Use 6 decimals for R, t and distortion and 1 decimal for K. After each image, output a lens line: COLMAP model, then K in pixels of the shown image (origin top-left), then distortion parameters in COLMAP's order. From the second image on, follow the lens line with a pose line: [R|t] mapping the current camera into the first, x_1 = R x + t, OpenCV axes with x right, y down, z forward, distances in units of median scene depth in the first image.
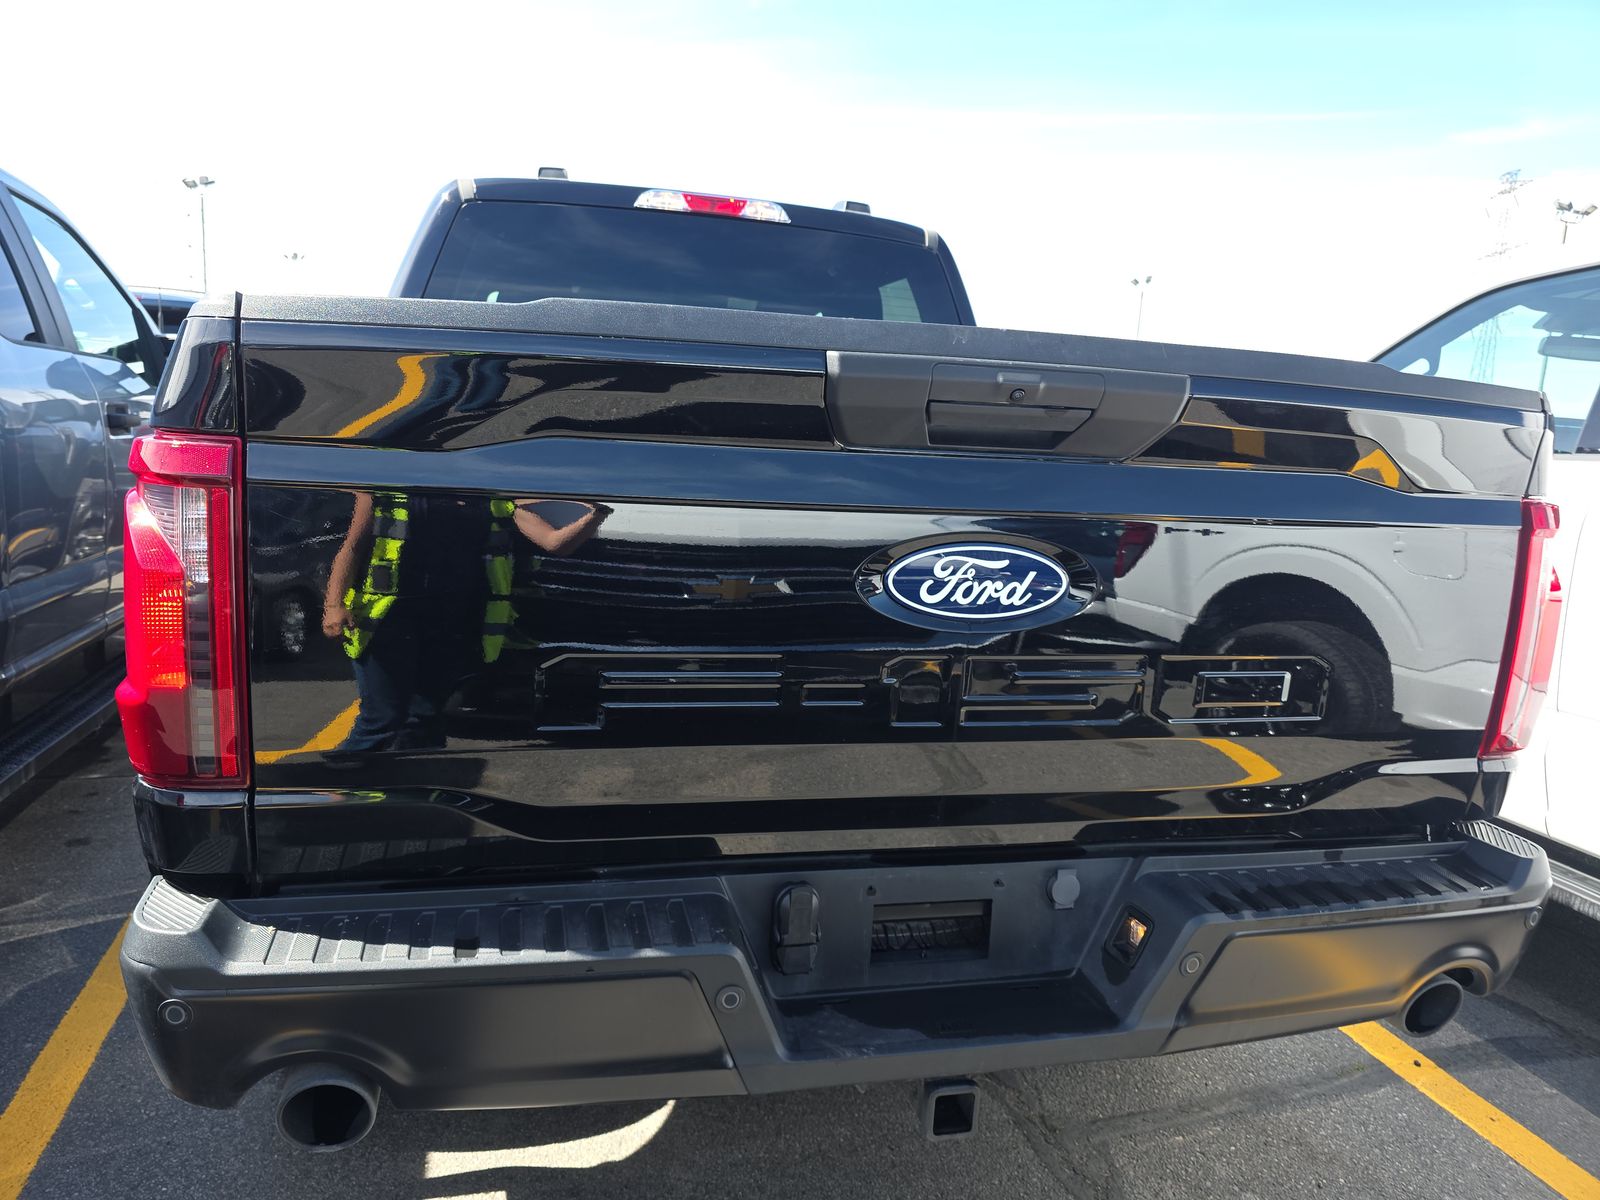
lens RADIAL K [[1073.5, 0, 807.6], [0, 1073.5, 595.8], [0, 0, 1]] dist [0.029280, -0.016341]
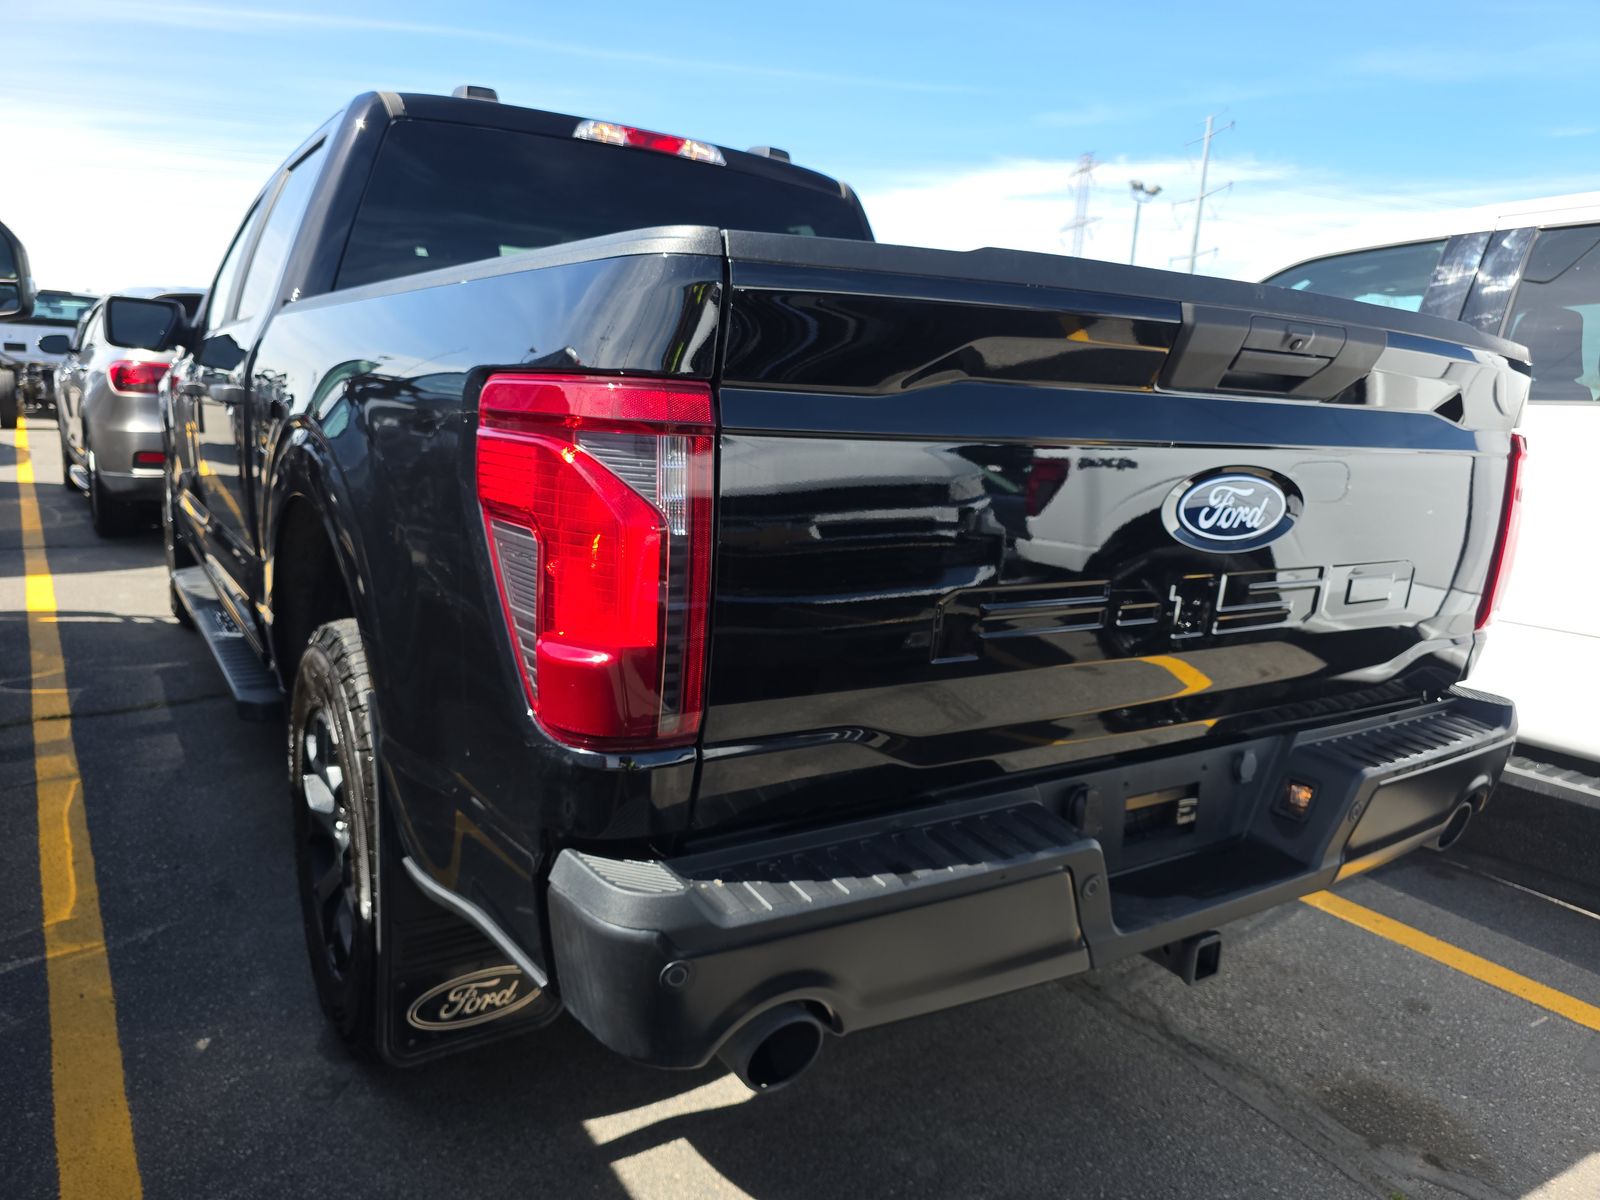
lens RADIAL K [[1073.5, 0, 811.8], [0, 1073.5, 611.3], [0, 0, 1]] dist [0.029280, -0.016341]
pose [[0.943442, -0.068178, 0.324451, -0.618682], [0.049059, 0.996563, 0.066755, -0.001704], [-0.327887, -0.047062, 0.943544, 0.043974]]
